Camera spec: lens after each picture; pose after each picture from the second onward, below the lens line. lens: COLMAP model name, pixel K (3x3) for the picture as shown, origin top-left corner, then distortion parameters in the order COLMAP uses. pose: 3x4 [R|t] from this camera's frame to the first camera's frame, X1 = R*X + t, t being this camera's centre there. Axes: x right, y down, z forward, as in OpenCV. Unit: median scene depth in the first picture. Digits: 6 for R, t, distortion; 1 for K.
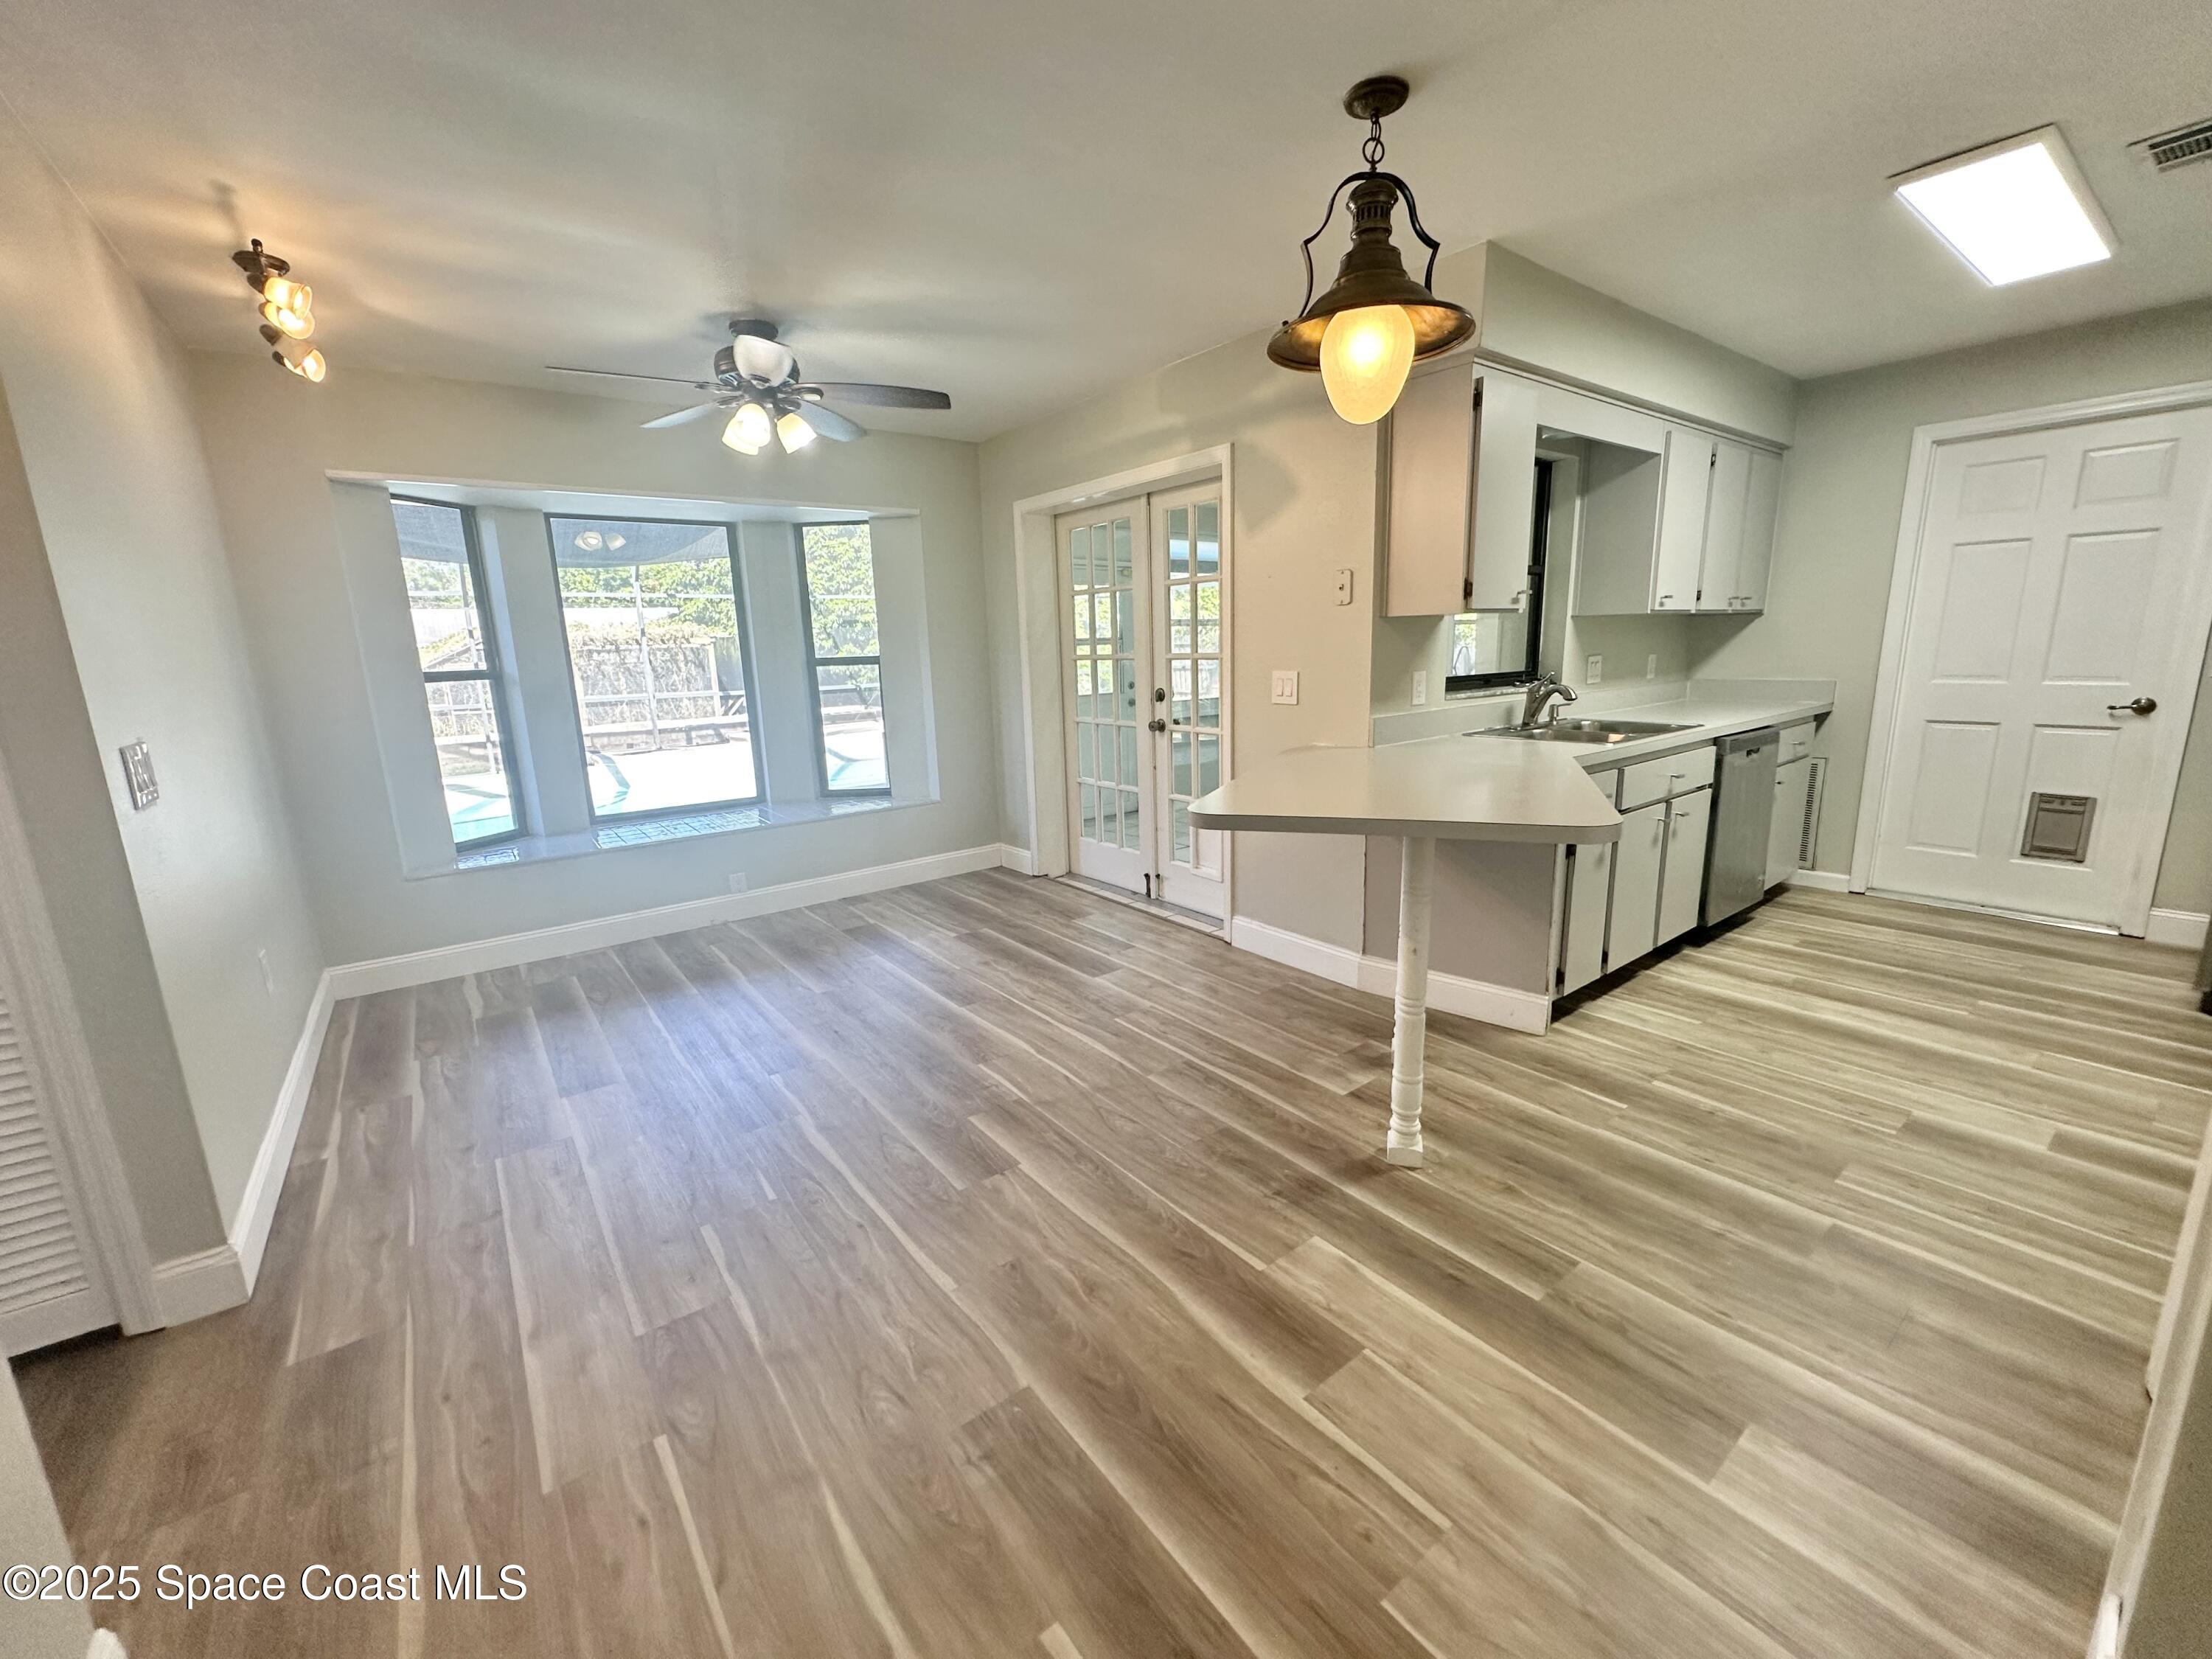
lens RADIAL K [[884.1, 0, 1107.7], [0, 884.1, 824.3], [0, 0, 1]] dist [-0.001384, -0.000265]
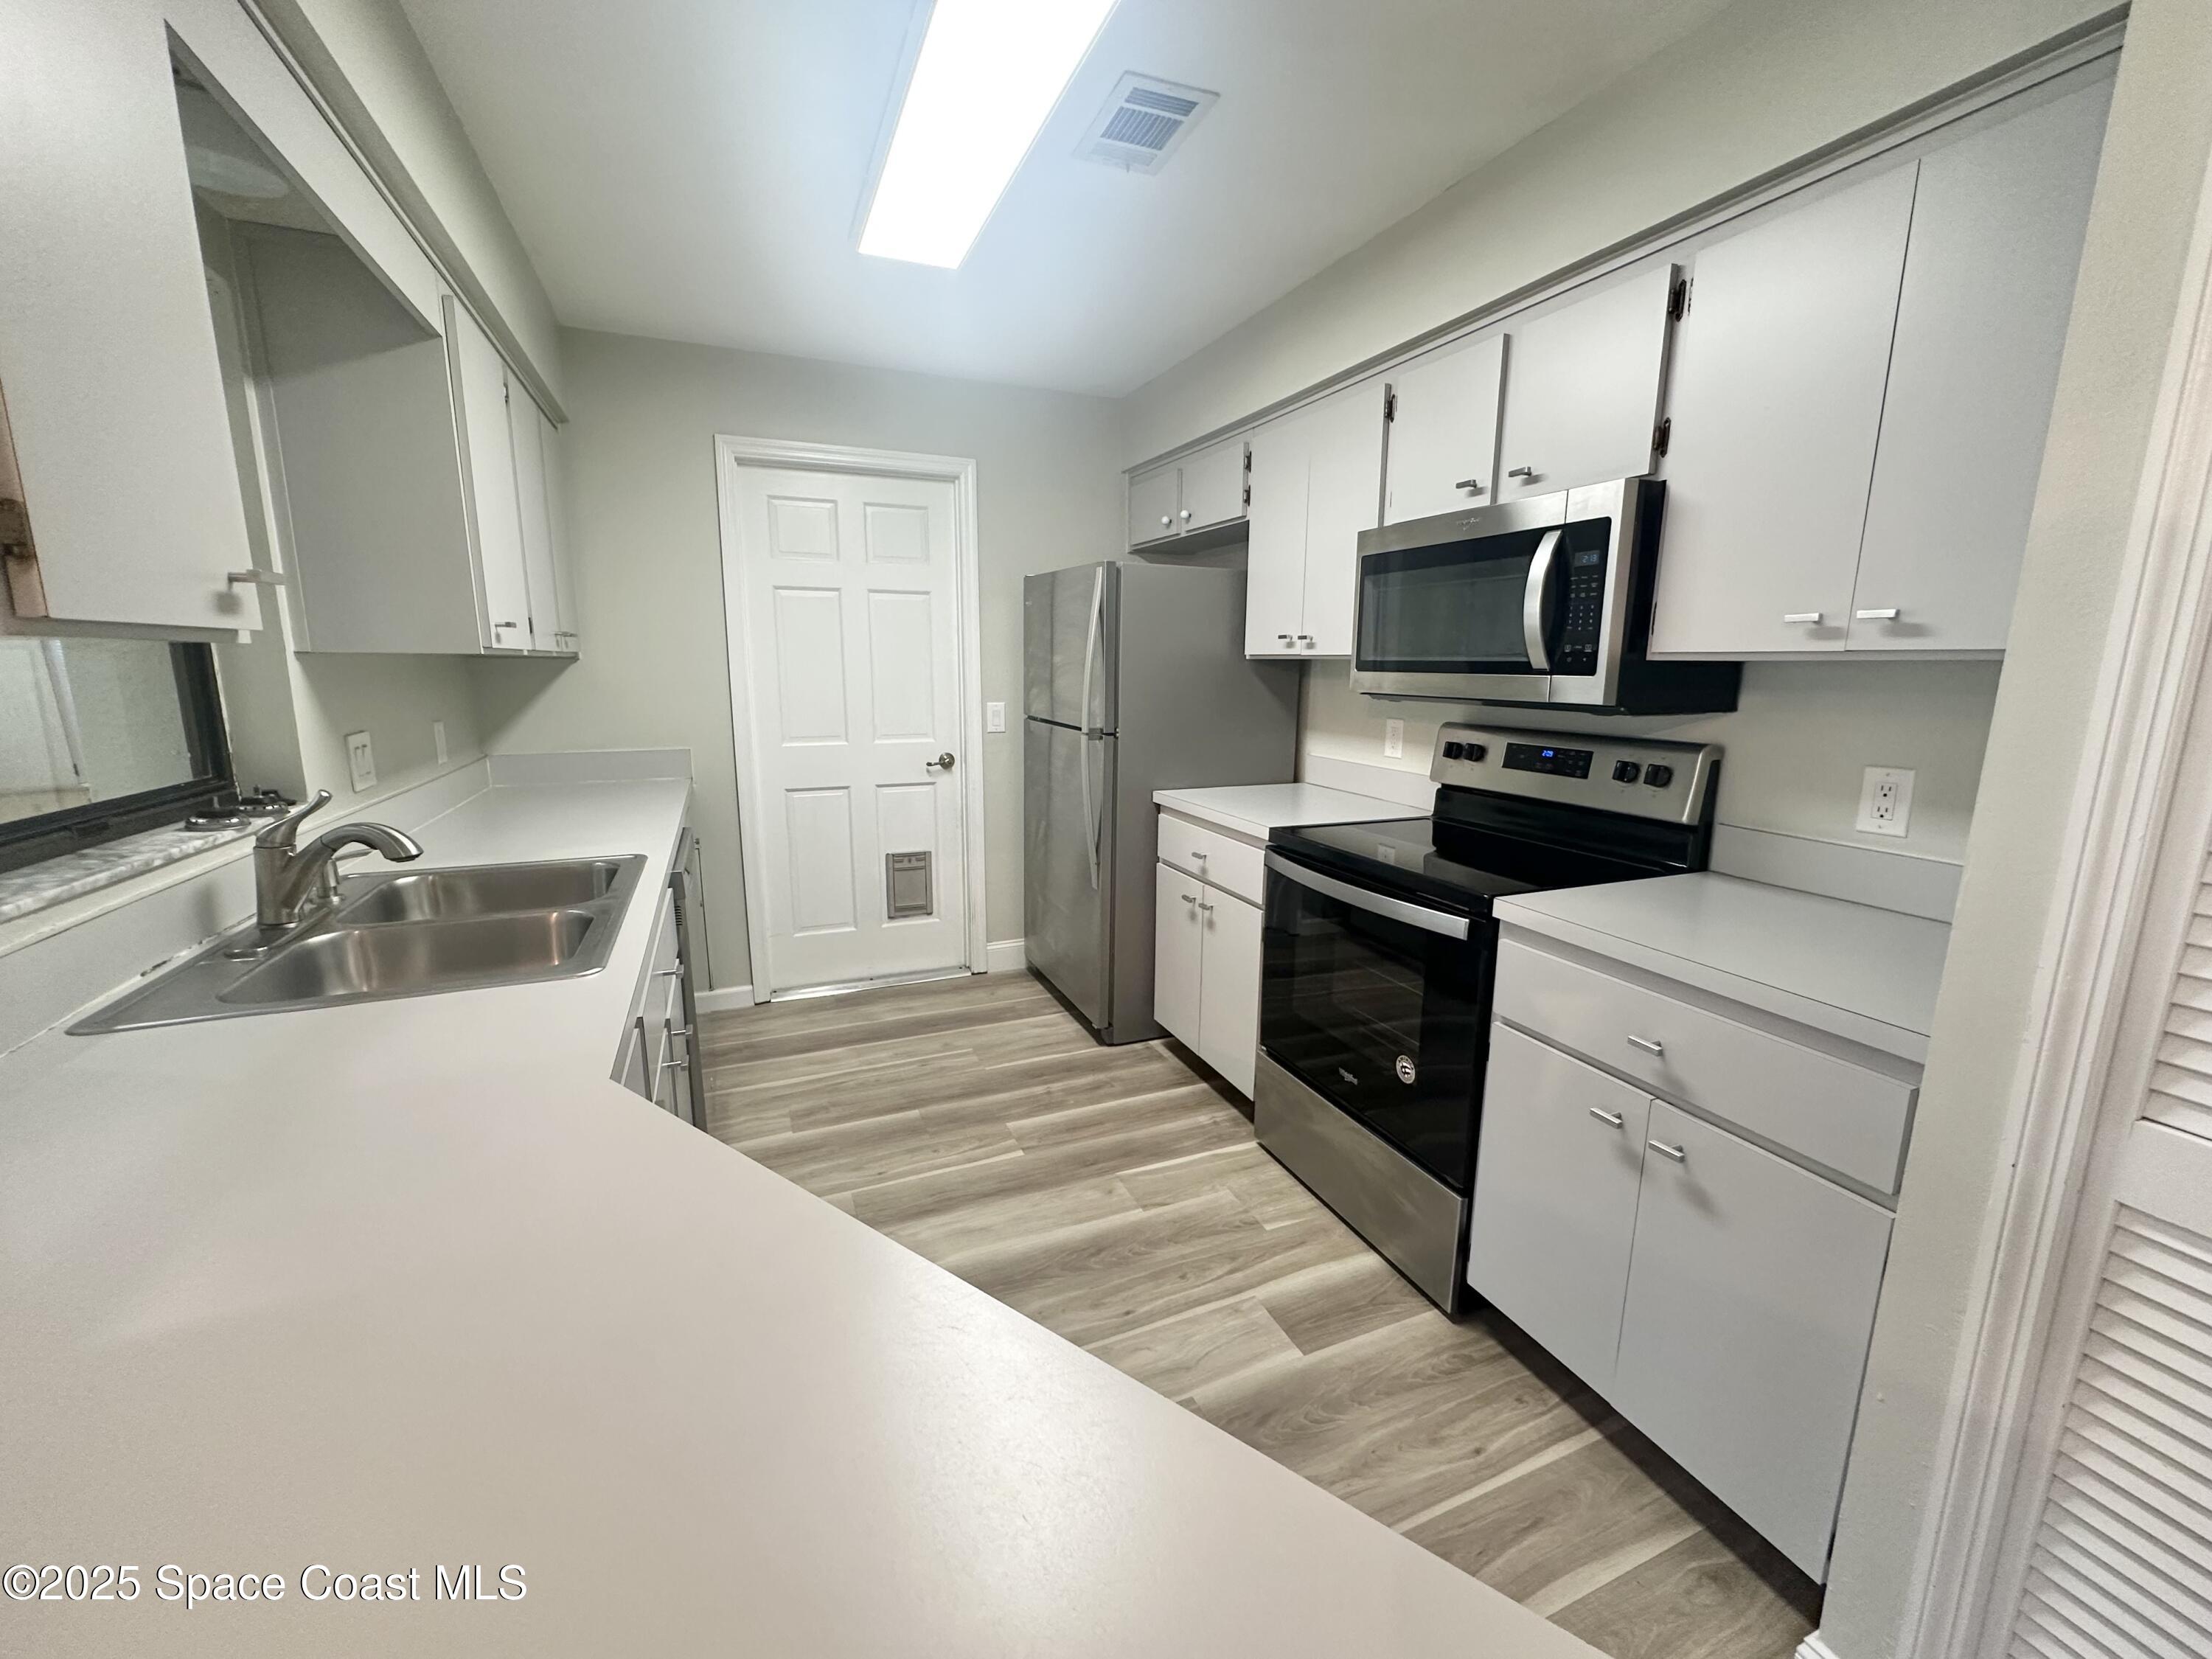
lens RADIAL K [[884.1, 0, 1107.7], [0, 884.1, 824.3], [0, 0, 1]] dist [-0.001384, -0.000265]
pose [[0.247460, -0.145370, 0.957931, 0.191417], [0.182701, 0.977945, 0.101210, -0.124841], [-0.951517, 0.149969, 0.268561, 0.518120]]
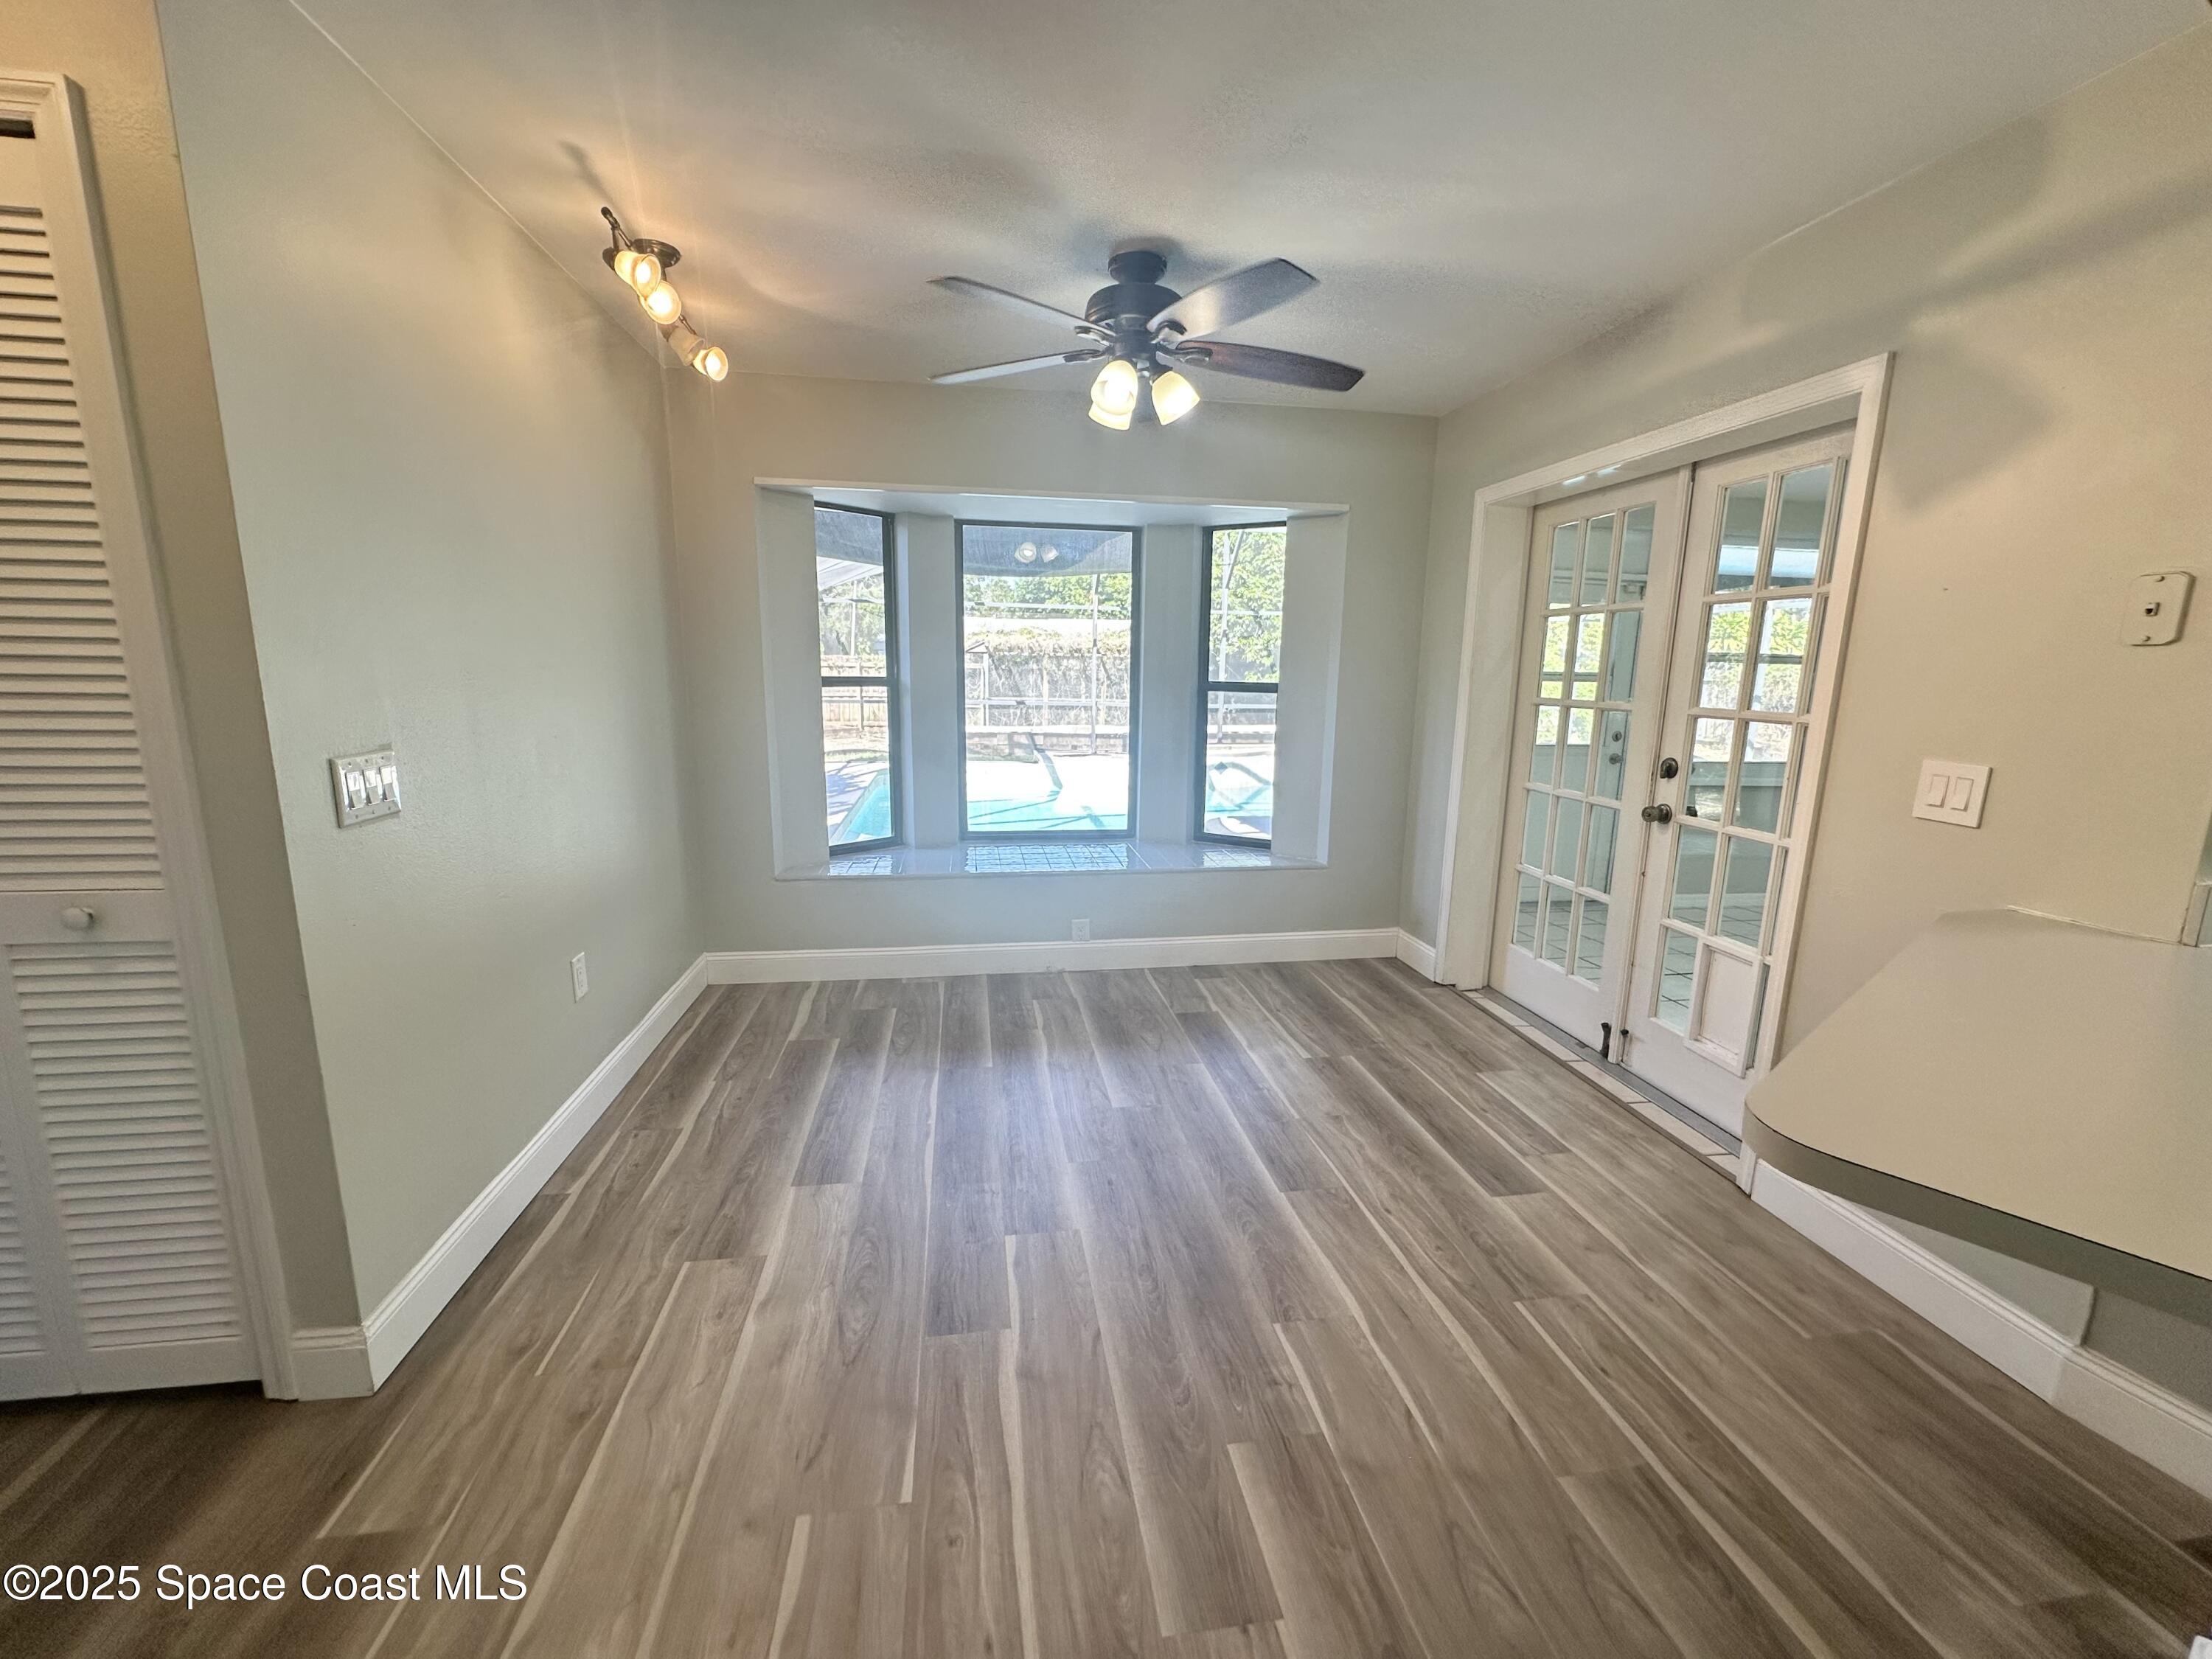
lens RADIAL K [[884.1, 0, 1107.7], [0, 884.1, 824.3], [0, 0, 1]] dist [-0.001384, -0.000265]
pose [[0.879861, 0.129333, -0.457293, -0.002993], [-0.138226, 0.990300, 0.014124, -0.065508], [0.454684, 0.050782, 0.889204, 0.261298]]
